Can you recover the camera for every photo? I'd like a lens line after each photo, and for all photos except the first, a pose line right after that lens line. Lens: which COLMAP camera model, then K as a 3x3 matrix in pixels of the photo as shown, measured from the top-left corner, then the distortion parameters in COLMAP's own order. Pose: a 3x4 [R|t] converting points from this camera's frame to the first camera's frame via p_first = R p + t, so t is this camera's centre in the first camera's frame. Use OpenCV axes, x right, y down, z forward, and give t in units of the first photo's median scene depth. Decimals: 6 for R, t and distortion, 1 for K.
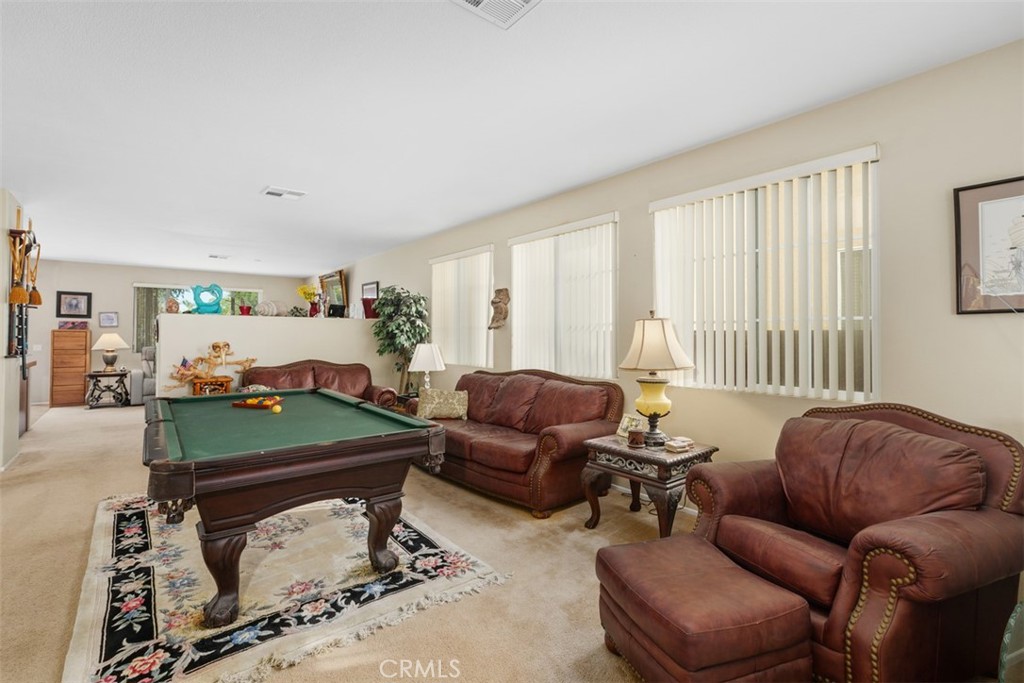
lens RADIAL K [[465.3, 0, 498.6], [0, 465.3, 329.1], [0, 0, 1]] dist [0.004602, -0.001278]
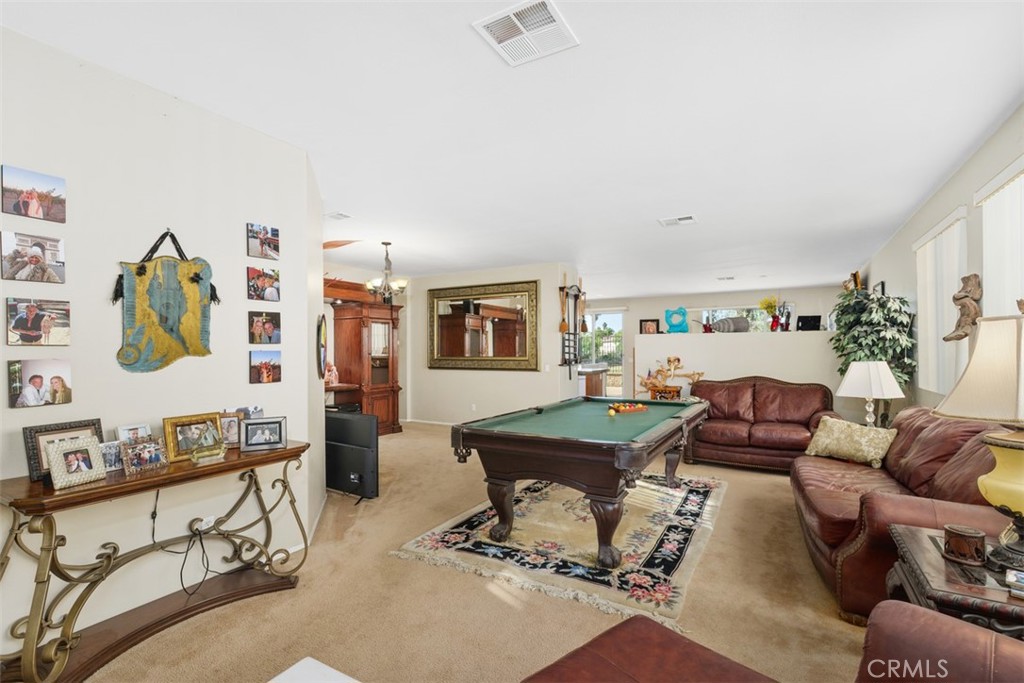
lens RADIAL K [[465.3, 0, 509.9], [0, 465.3, 346.5], [0, 0, 1]] dist [0.004602, -0.001278]
pose [[0.379644, -0.013182, -0.925039, 0.684194], [0.018108, 0.999813, -0.006815, 0.003665], [0.924956, -0.014163, 0.379811, 0.374054]]
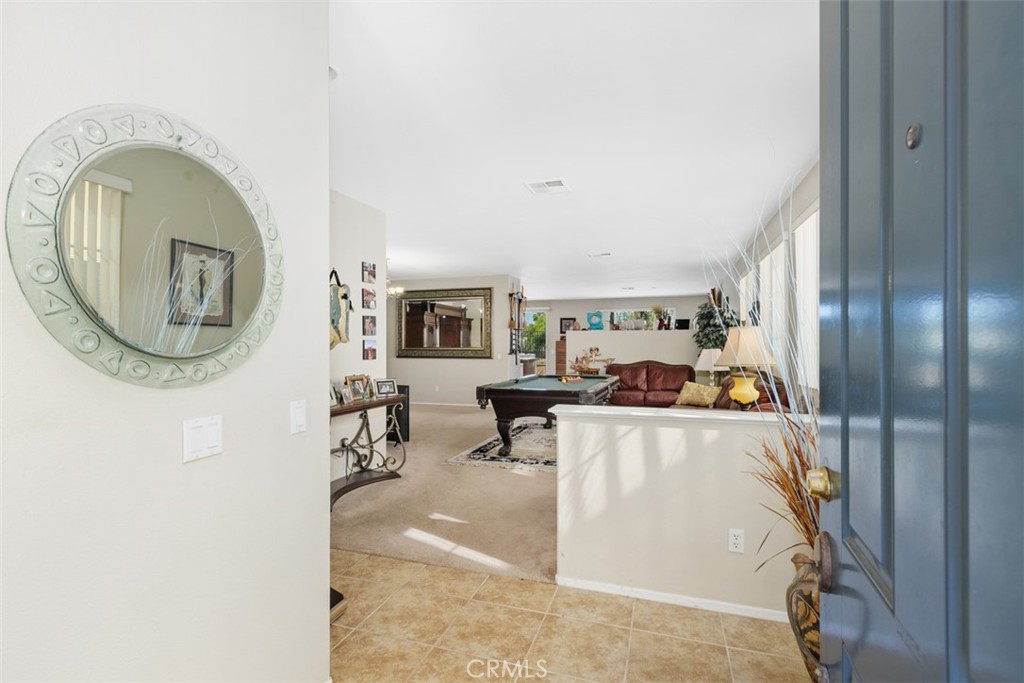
lens RADIAL K [[465.3, 0, 510.7], [0, 465.3, 339.5], [0, 0, 1]] dist [0.004602, -0.001278]
pose [[0.553715, -0.012739, -0.832609, 1.239048], [0.013677, 0.999887, -0.006202, 0.013175], [0.832594, -0.007953, 0.553827, -0.290138]]
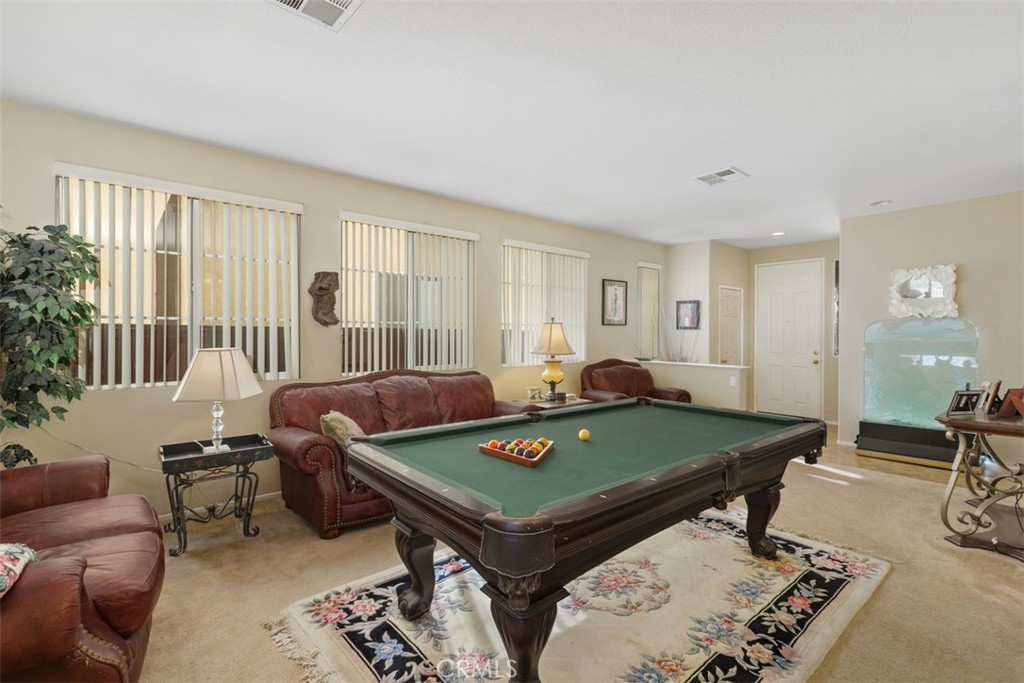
lens RADIAL K [[465.3, 0, 511.9], [0, 465.3, 336.2], [0, 0, 1]] dist [0.004602, -0.001278]
pose [[-0.038848, -0.011963, 0.999174, -1.519274], [-0.017795, 0.999778, 0.011279, 0.010044], [-0.999087, -0.017342, -0.039052, 1.439576]]
